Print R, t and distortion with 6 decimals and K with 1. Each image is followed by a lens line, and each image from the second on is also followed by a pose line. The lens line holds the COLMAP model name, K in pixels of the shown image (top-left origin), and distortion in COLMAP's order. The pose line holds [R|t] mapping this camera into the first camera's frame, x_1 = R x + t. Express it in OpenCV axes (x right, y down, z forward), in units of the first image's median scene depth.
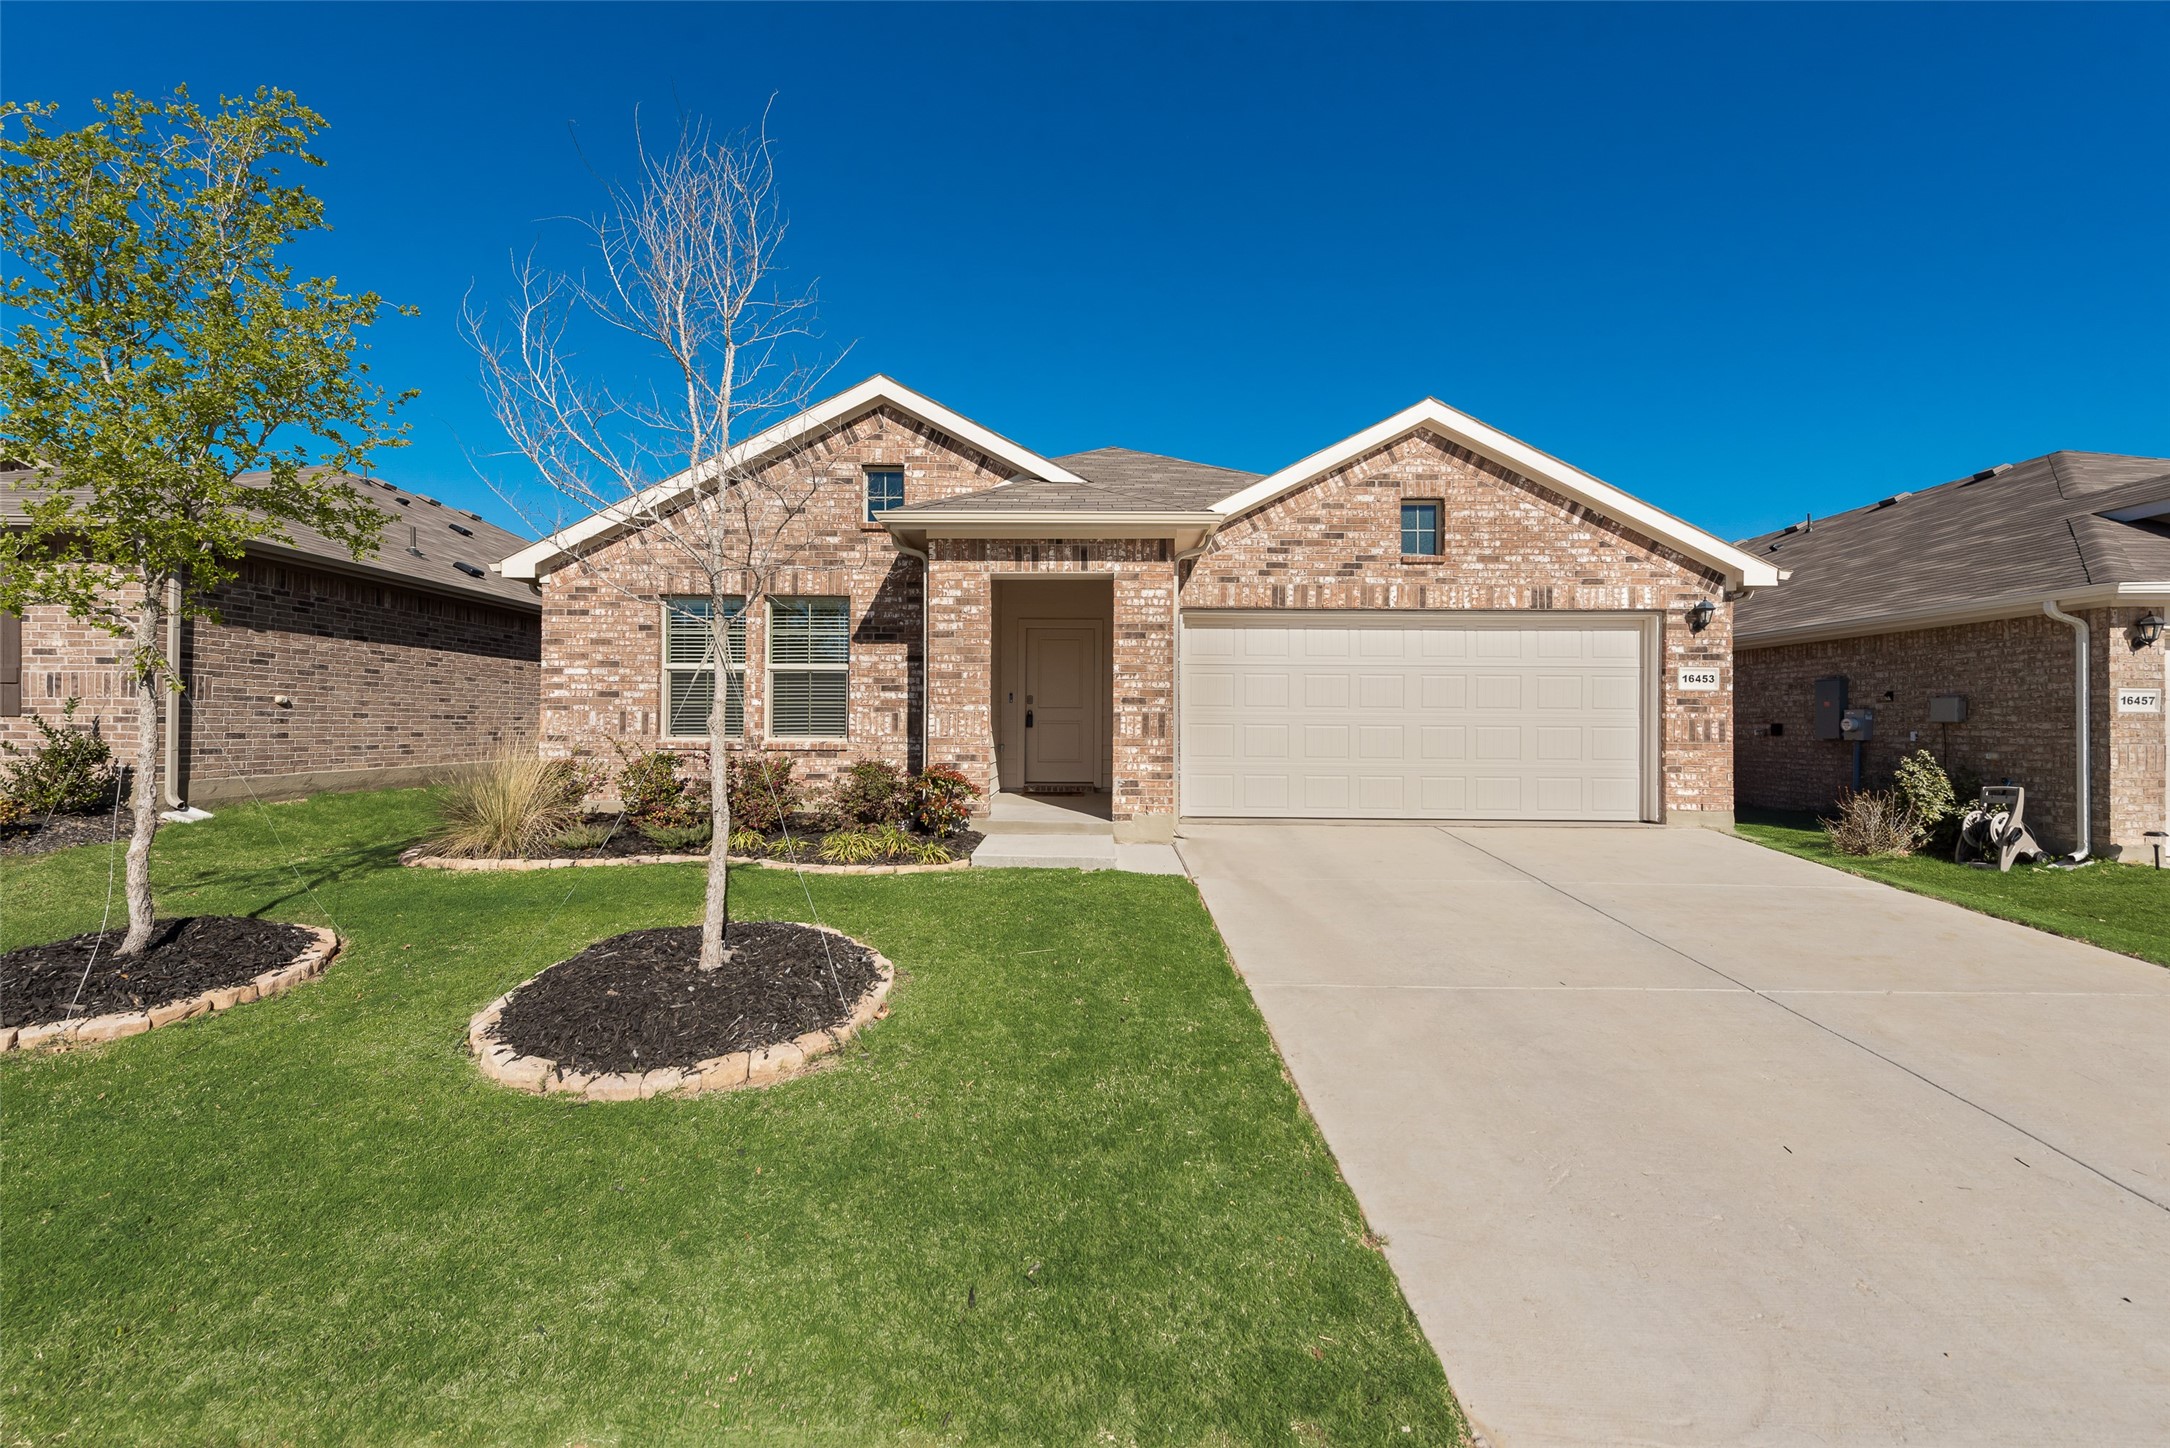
lens RADIAL K [[932.1, 0, 1084.5], [0, 932.1, 717.5], [0, 0, 1]] dist [0.005114, -0.000584]
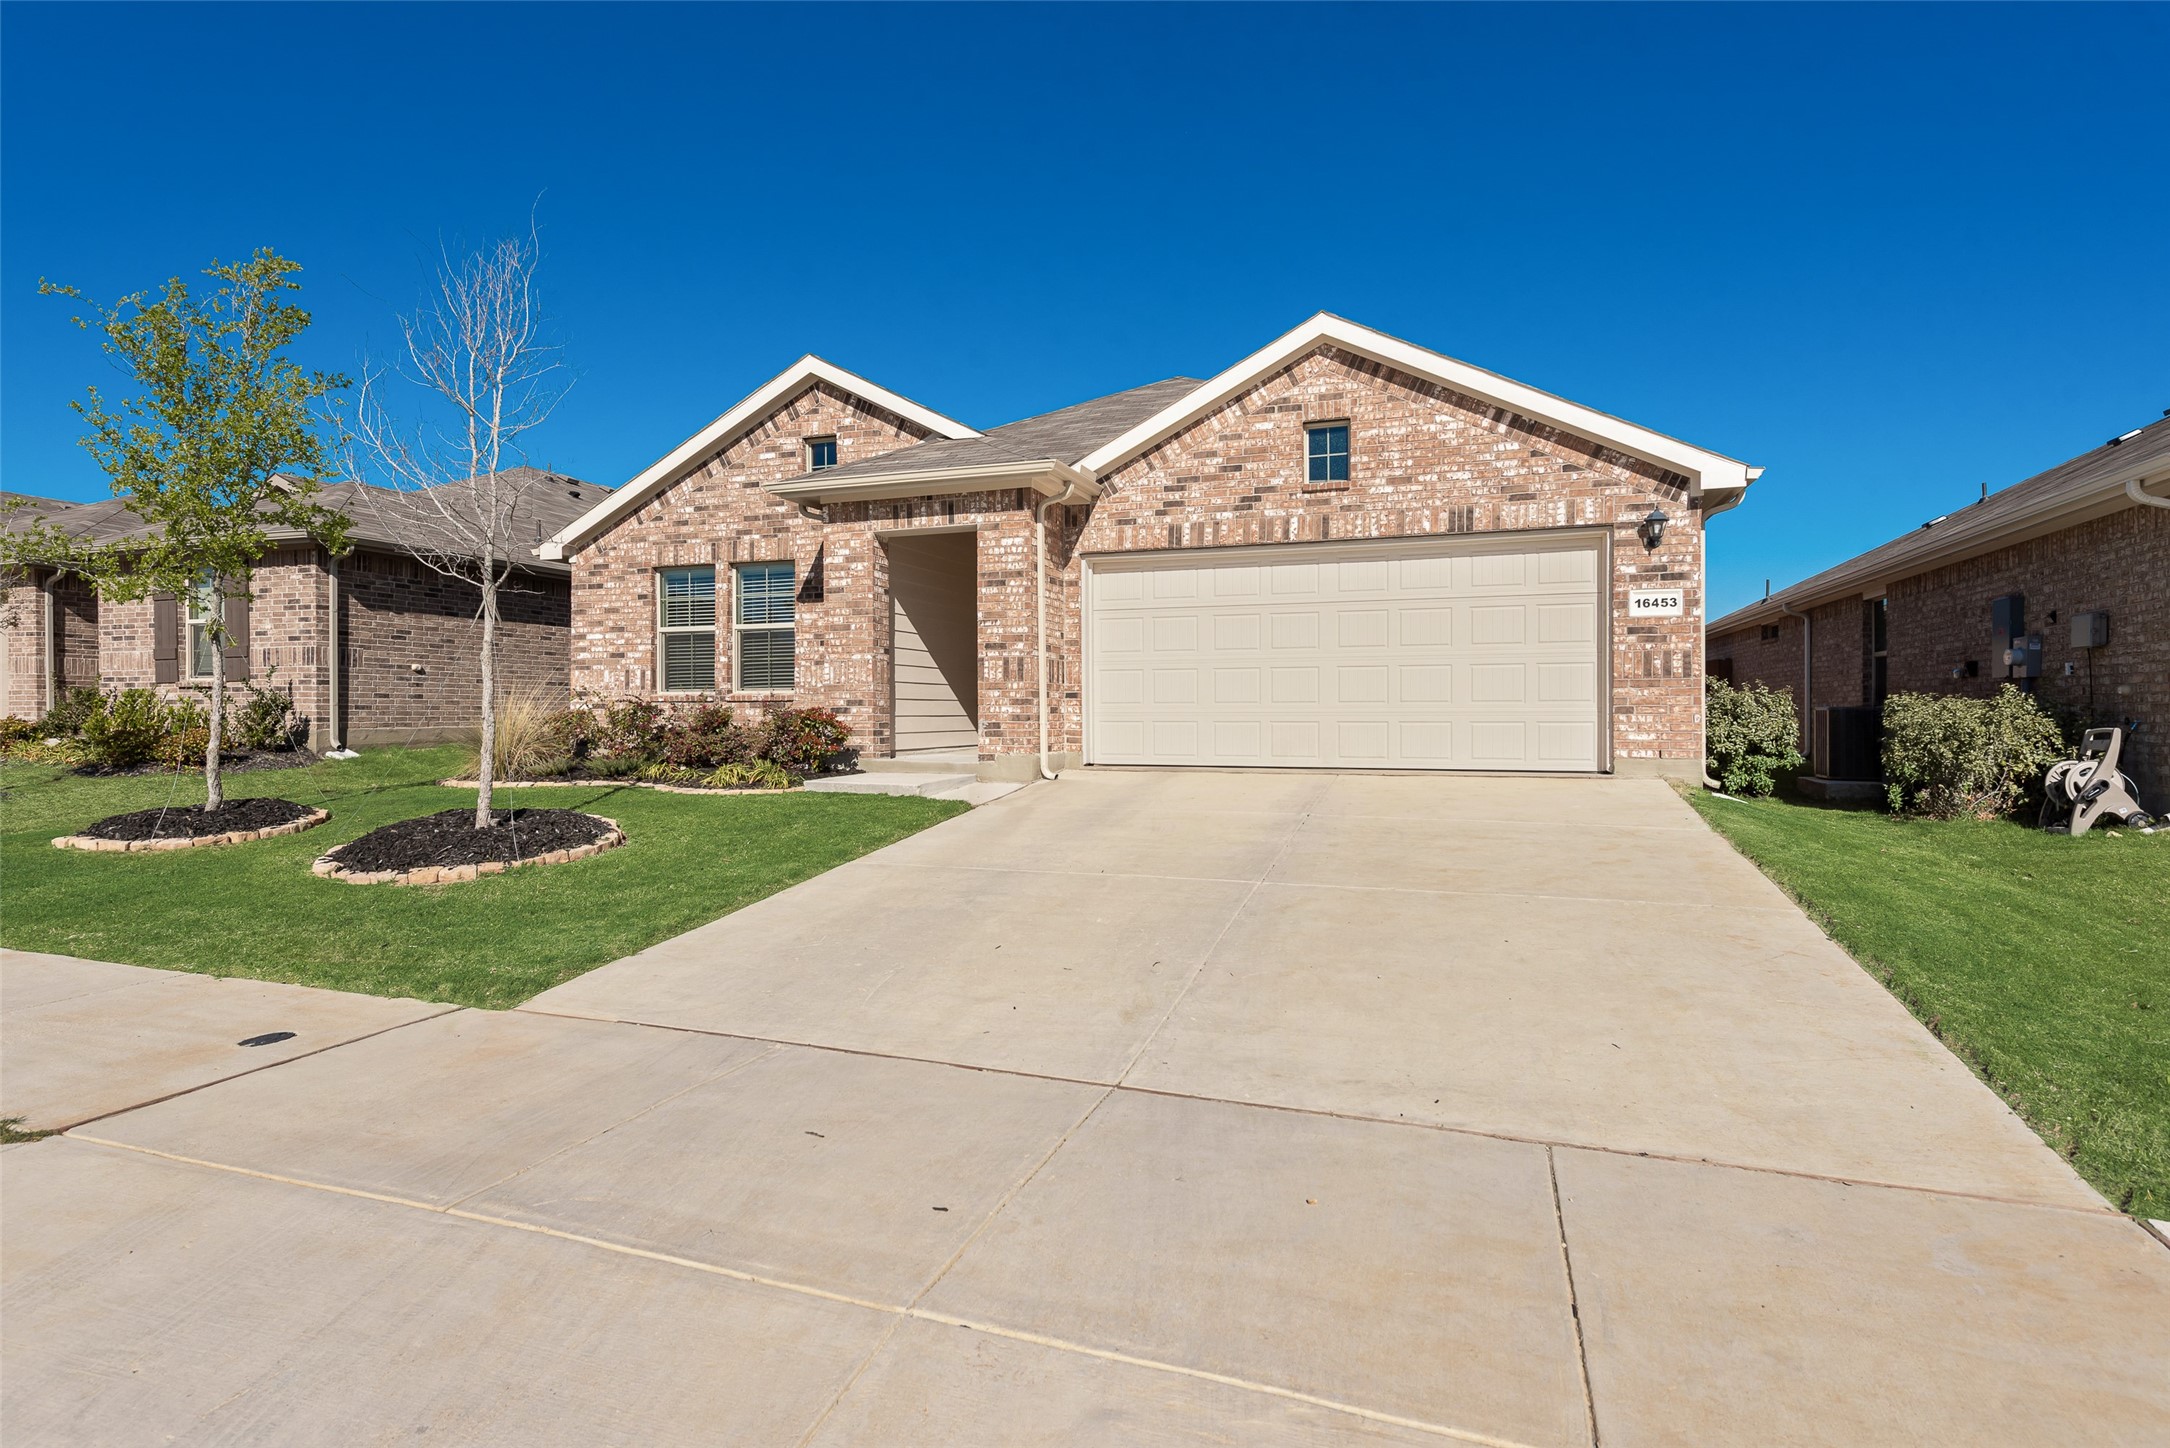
lens RADIAL K [[1189.9, 0, 1084.6], [0, 1189.9, 720.9], [0, 0, 1]] dist [0.003890, 0.001484]
pose [[0.939440, -0.007969, -0.342621, 0.543289], [0.012696, 0.999853, 0.011557, 0.046761], [0.342479, -0.015207, 0.939402, -0.196323]]
